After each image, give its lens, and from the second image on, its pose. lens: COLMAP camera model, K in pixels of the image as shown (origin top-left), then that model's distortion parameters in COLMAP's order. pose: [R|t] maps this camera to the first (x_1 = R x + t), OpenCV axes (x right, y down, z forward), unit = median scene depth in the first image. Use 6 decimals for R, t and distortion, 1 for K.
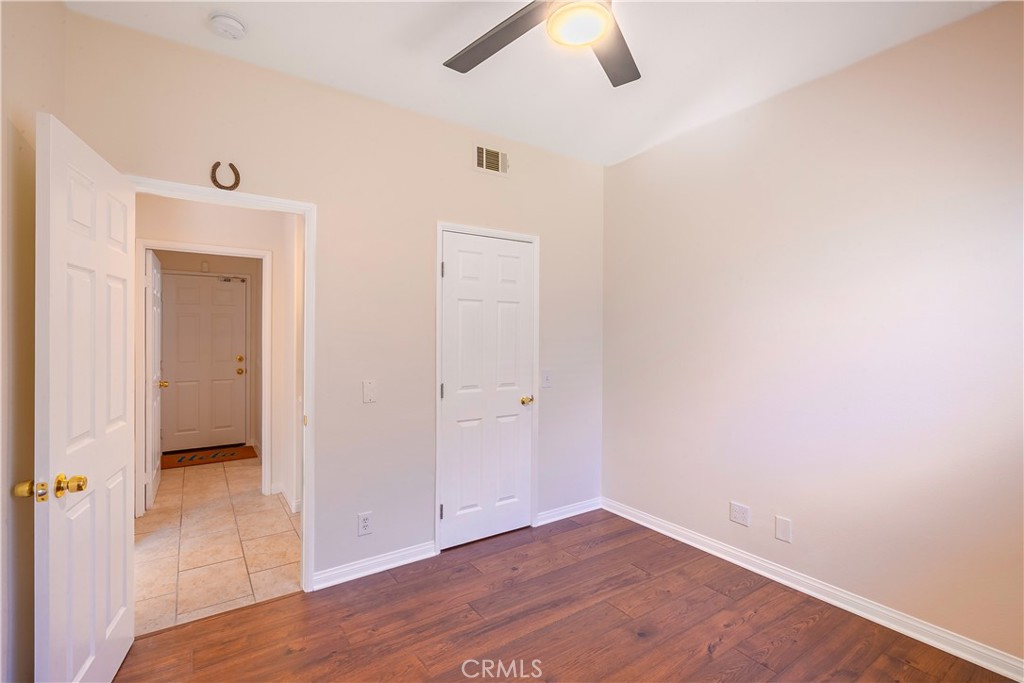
lens RADIAL K [[465.9, 0, 510.1], [0, 465.9, 340.4], [0, 0, 1]] dist [-0.006926, 0.003012]
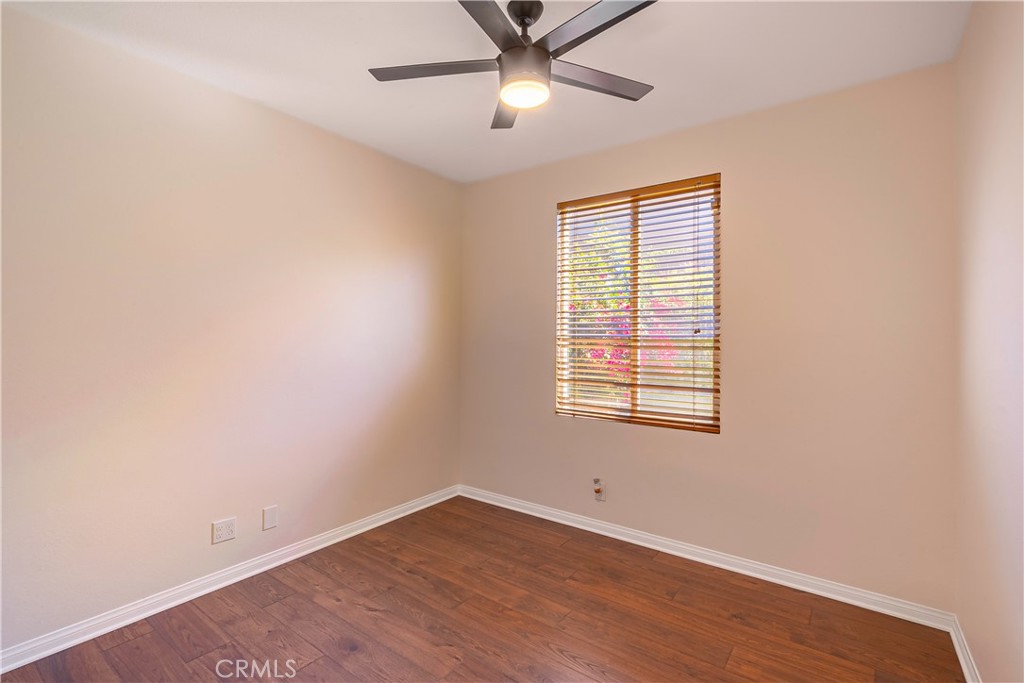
lens RADIAL K [[465.9, 0, 509.1], [0, 465.9, 340.5], [0, 0, 1]] dist [-0.006926, 0.003012]
pose [[-0.334354, -0.009287, 0.942402, -0.667490], [-0.004539, 0.999956, 0.008244, -0.014284], [-0.942437, -0.001521, -0.334382, 0.934112]]
